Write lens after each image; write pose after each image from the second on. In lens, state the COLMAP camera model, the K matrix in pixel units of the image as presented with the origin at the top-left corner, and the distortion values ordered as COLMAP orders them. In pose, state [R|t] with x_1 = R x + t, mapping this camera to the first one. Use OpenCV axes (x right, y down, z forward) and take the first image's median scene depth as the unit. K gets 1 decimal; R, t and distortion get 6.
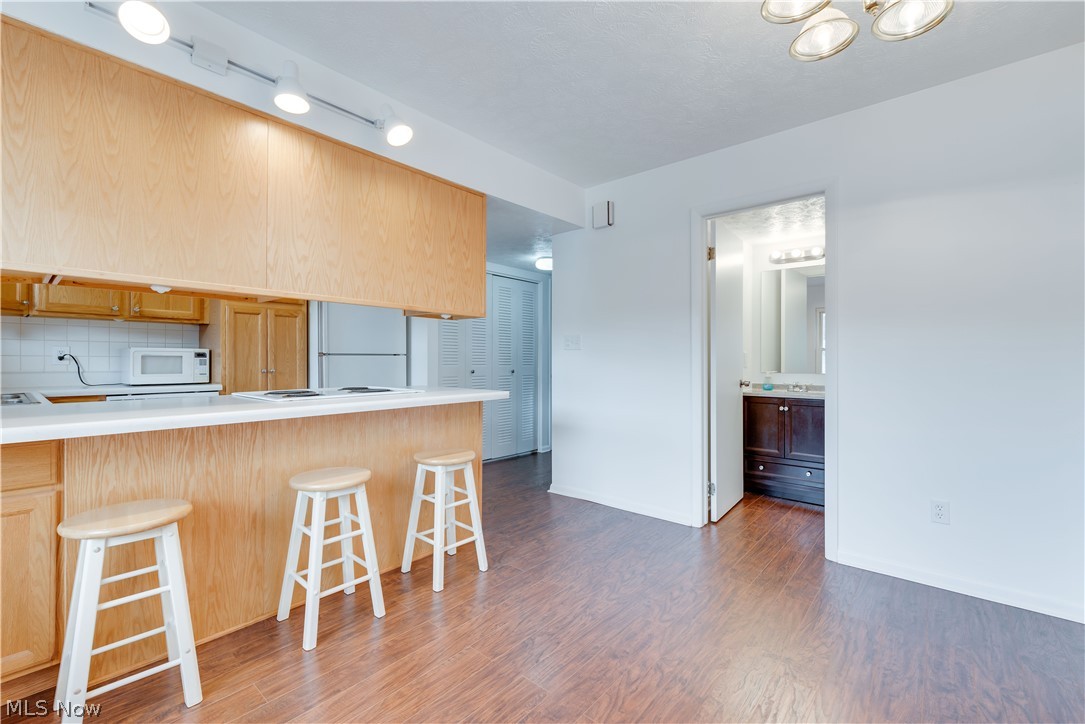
lens RADIAL K [[462.3, 0, 547.7], [0, 462.3, 360.6], [0, 0, 1]] dist [-0.002581, -0.000223]
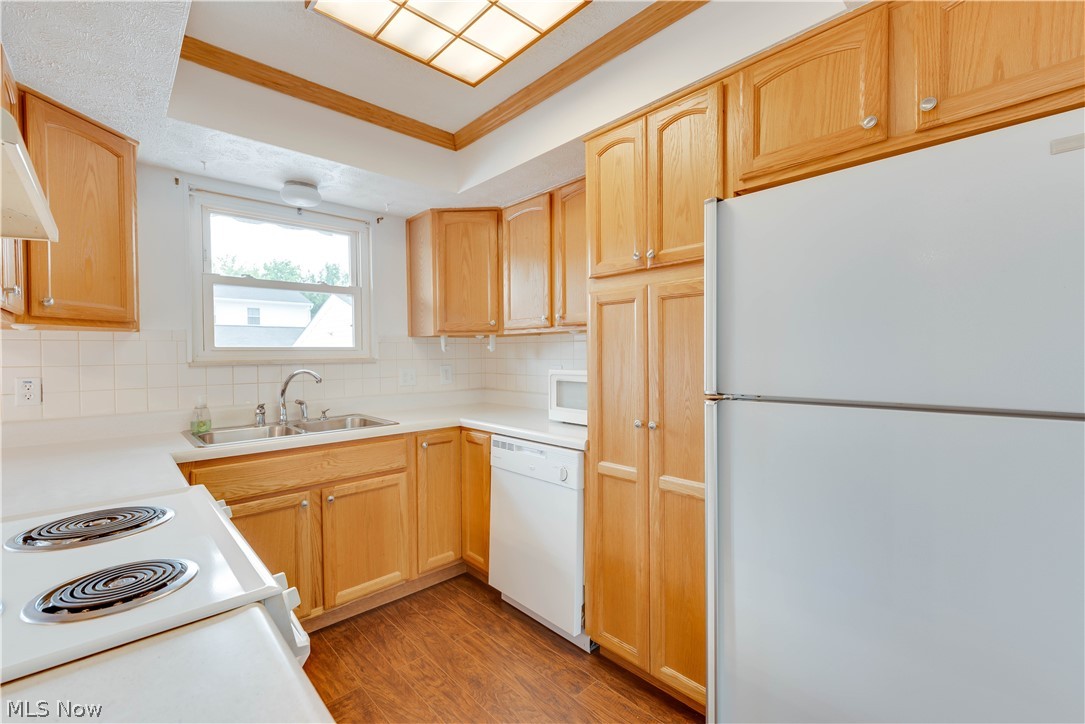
lens RADIAL K [[462.3, 0, 543.6], [0, 462.3, 360.7], [0, 0, 1]] dist [-0.002581, -0.000223]
pose [[-0.107232, 0.012910, -0.994150, -0.208985], [0.007186, 0.999900, 0.012209, -0.064148], [0.994208, -0.005835, -0.107314, 1.330195]]
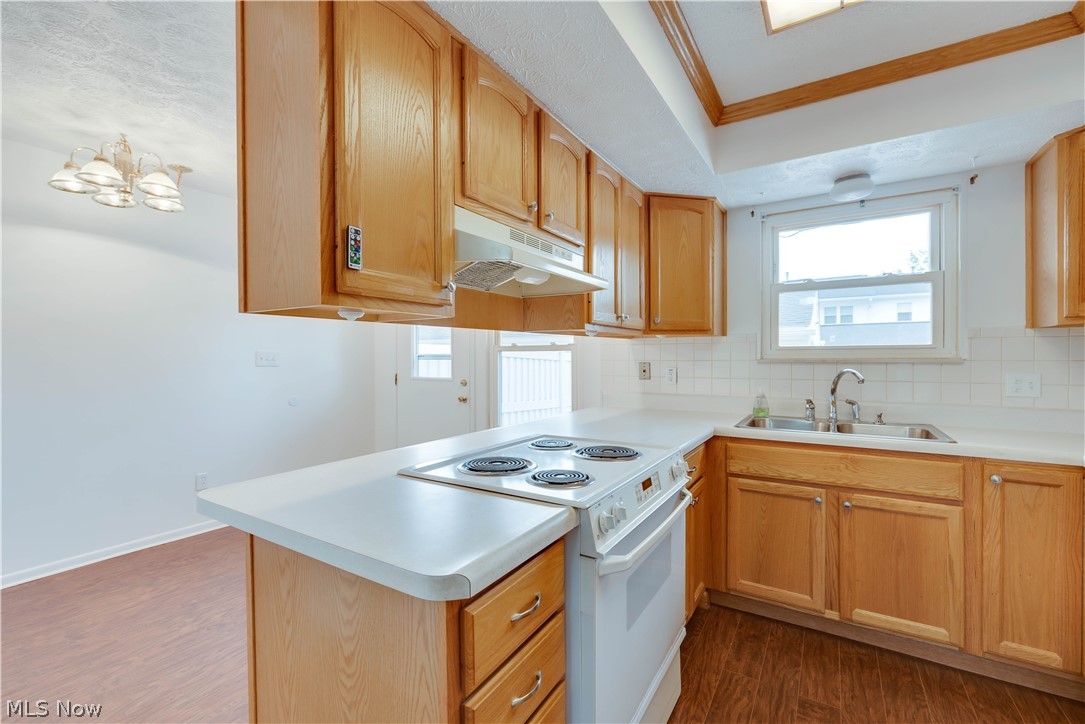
lens RADIAL K [[462.3, 0, 547.6], [0, 462.3, 360.1], [0, 0, 1]] dist [-0.002581, -0.000223]
pose [[-0.989144, 0.002004, -0.146938, -0.363008], [0.000303, 0.999933, 0.011593, -0.065562], [0.146951, 0.011422, -0.989078, 1.554184]]
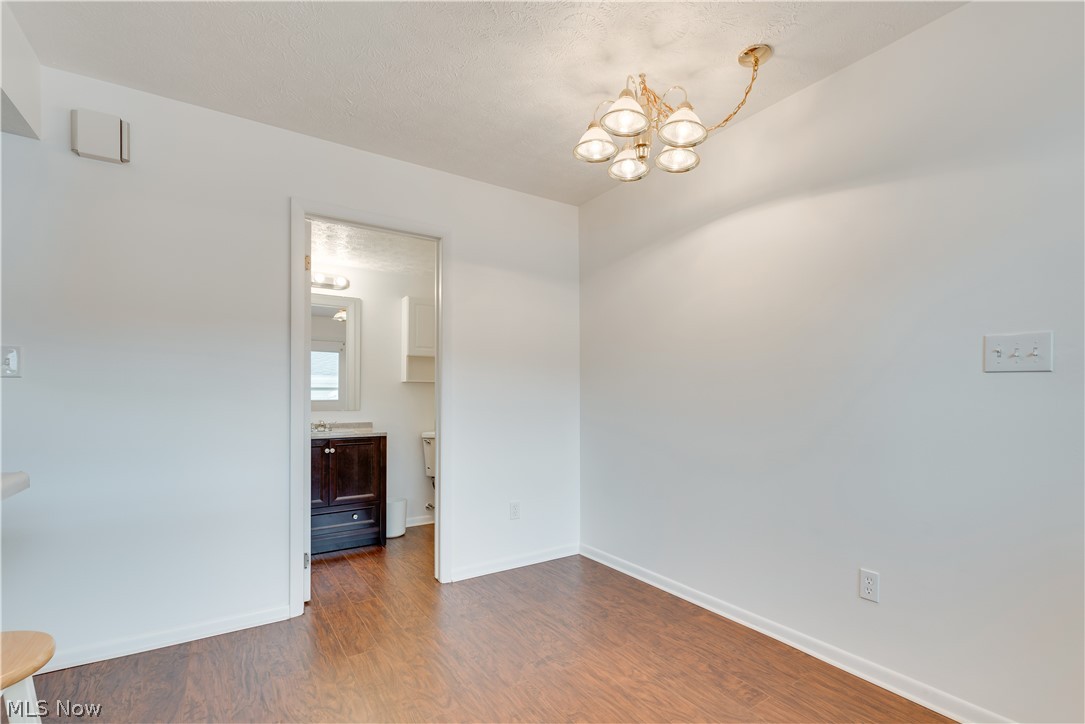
lens RADIAL K [[501.4, 0, 591.9], [0, 501.4, 389.0], [0, 0, 1]] dist [-0.000159, -0.000087]
pose [[0.228810, 0.010156, 0.973418, -0.439788], [0.003398, 0.999931, -0.011231, -0.004393], [-0.973465, 0.005877, 0.228760, 0.391888]]
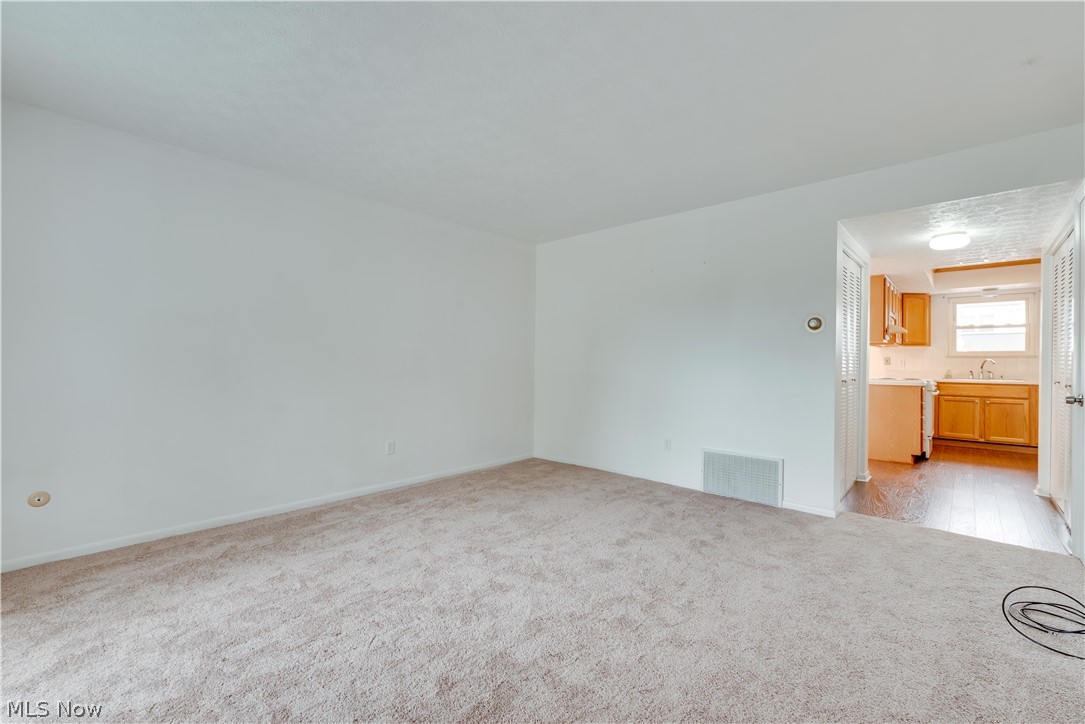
lens RADIAL K [[462.3, 0, 543.5], [0, 462.3, 363.4], [0, 0, 1]] dist [-0.002581, -0.000223]
pose [[-0.999151, -0.010370, 0.039875, 1.200842], [-0.009969, 0.999898, 0.010238, -0.016484], [-0.039977, 0.009832, -0.999152, 3.304512]]
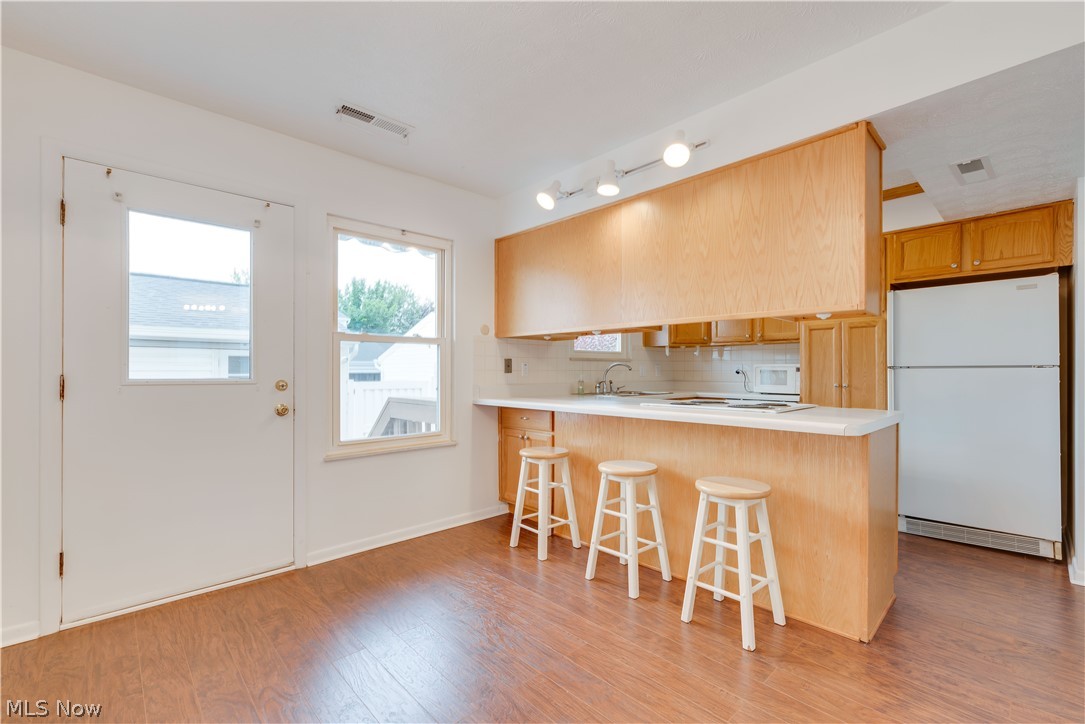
lens RADIAL K [[462.3, 0, 549.1], [0, 462.3, 370.3], [0, 0, 1]] dist [-0.002581, -0.000223]
pose [[-0.103993, -0.005314, -0.994564, 0.603259], [-0.003621, 0.999981, -0.004964, -0.003078], [0.994571, 0.003086, -0.104010, 0.683143]]
